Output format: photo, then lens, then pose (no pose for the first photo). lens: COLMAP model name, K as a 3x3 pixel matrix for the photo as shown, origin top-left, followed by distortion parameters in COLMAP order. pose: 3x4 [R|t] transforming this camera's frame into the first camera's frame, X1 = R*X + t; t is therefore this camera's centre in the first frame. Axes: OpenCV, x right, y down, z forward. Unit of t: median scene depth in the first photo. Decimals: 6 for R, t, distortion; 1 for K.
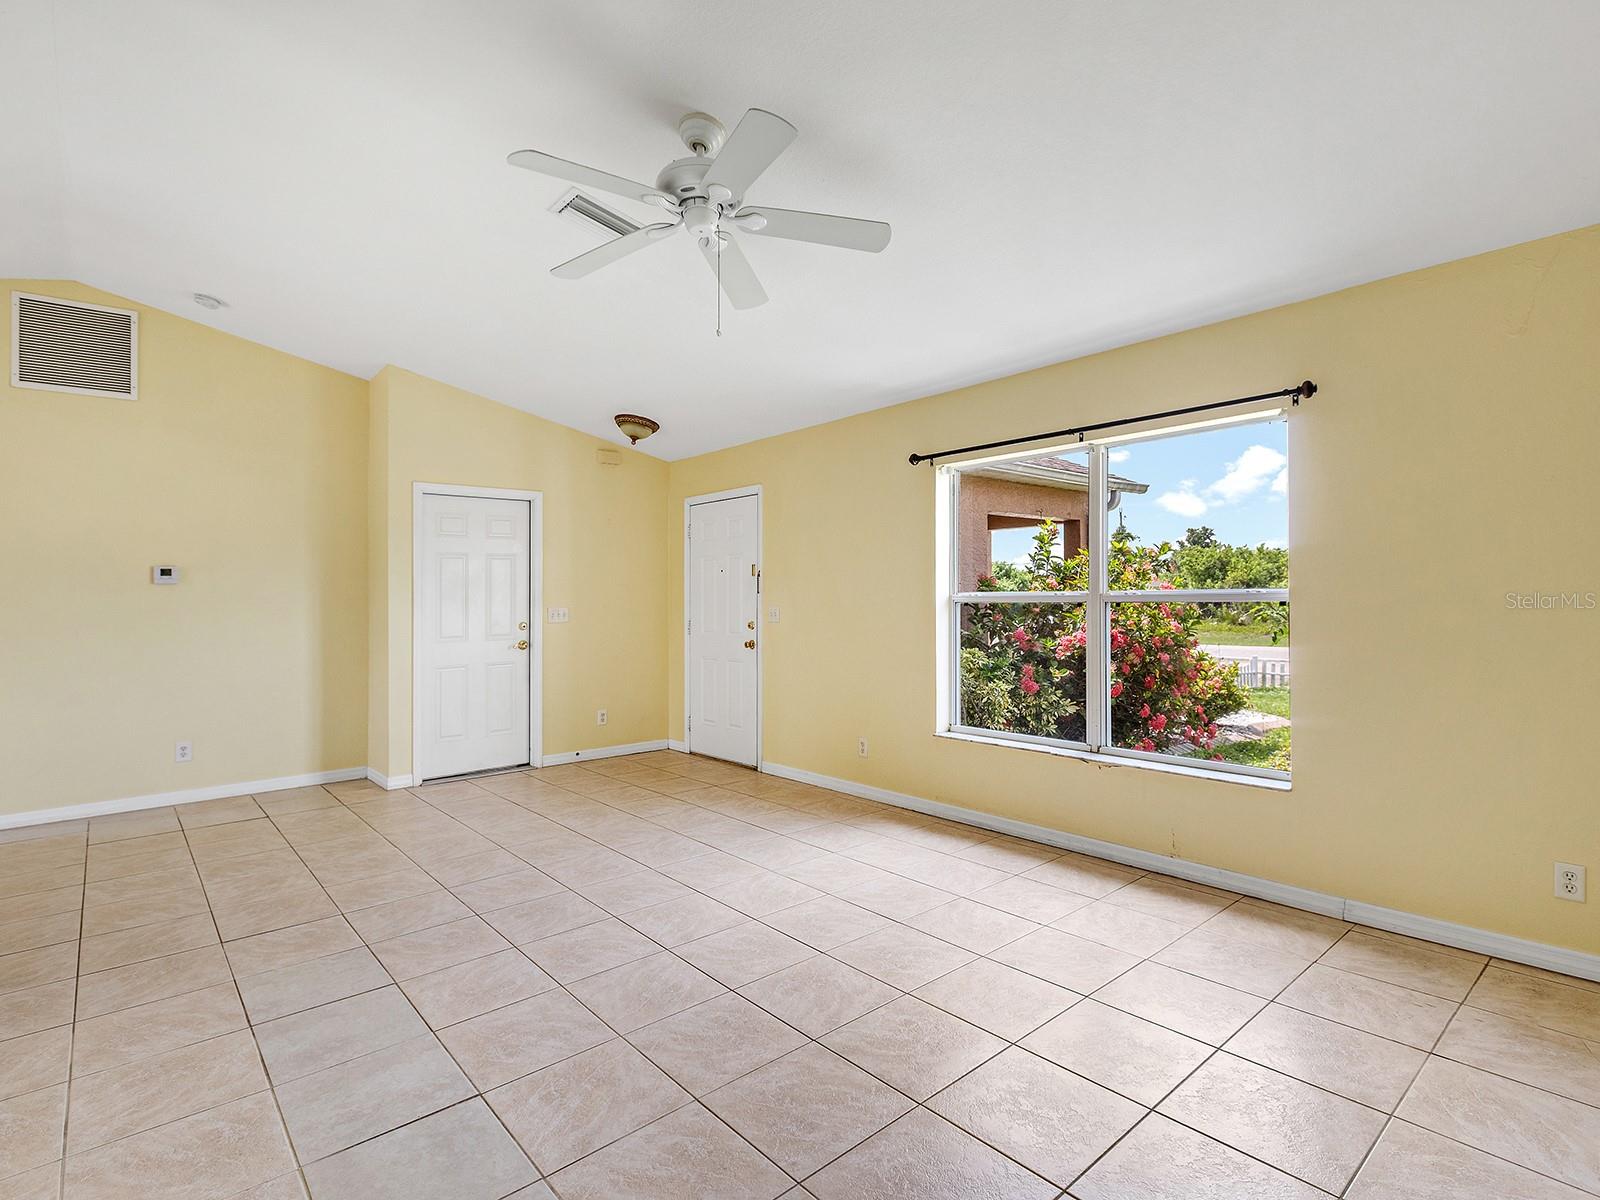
lens RADIAL K [[814.0, 0, 809.3], [0, 814.0, 583.7], [0, 0, 1]] dist [0.000213, 0.000090]
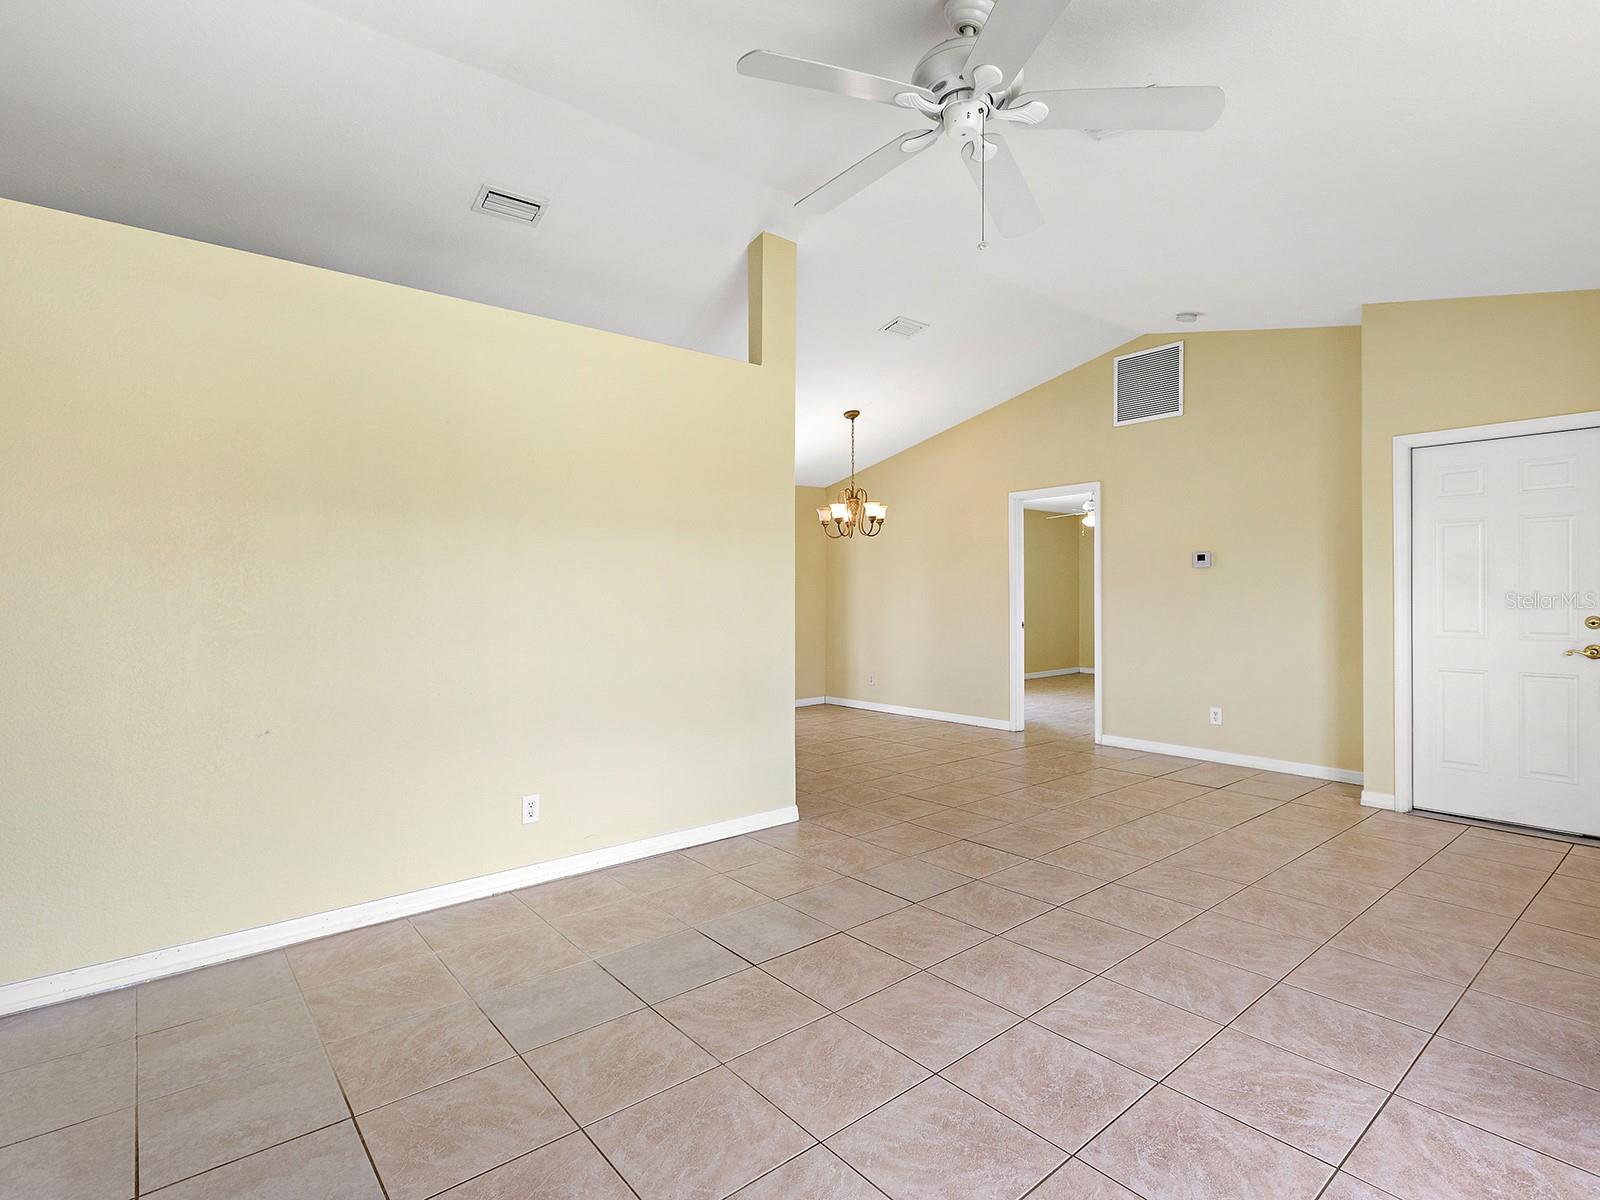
lens RADIAL K [[803.5, 0, 797.4], [0, 803.5, 562.9], [0, 0, 1]] dist [0.000829, 0.000253]
pose [[-0.034632, -0.020120, -0.999198, 0.501274], [0.021024, 0.999561, -0.020856, 0.007206], [0.999179, -0.021729, -0.034194, 0.635642]]
